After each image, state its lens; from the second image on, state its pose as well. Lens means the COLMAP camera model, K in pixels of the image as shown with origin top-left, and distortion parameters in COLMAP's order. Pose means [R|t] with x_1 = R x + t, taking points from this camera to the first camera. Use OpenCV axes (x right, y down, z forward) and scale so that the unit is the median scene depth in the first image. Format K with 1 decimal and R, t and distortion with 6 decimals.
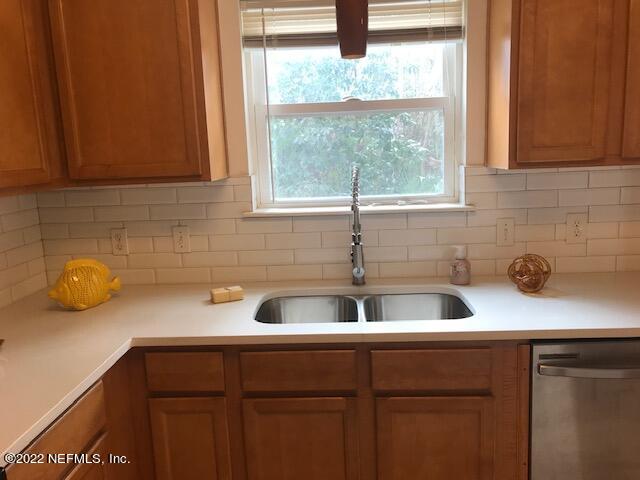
lens RADIAL K [[513.8, 0, 320.0], [0, 513.8, 240.0], [0, 0, 1]] dist [0.026542, -0.008448]
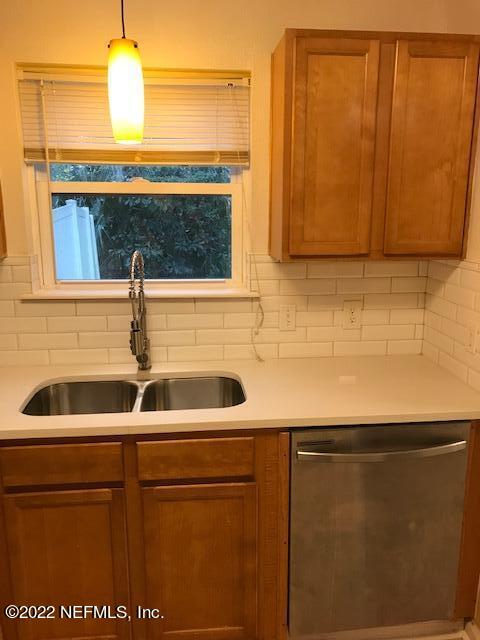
lens RADIAL K [[513.8, 0, 240.0], [0, 513.8, 320.0], [0, 0, 1]] dist [0.026542, -0.008448]
pose [[0.988238, 0.009244, 0.152645, 0.138036], [-0.014317, 0.999380, 0.032169, -0.055620], [-0.152253, -0.033976, 0.987757, -0.013483]]
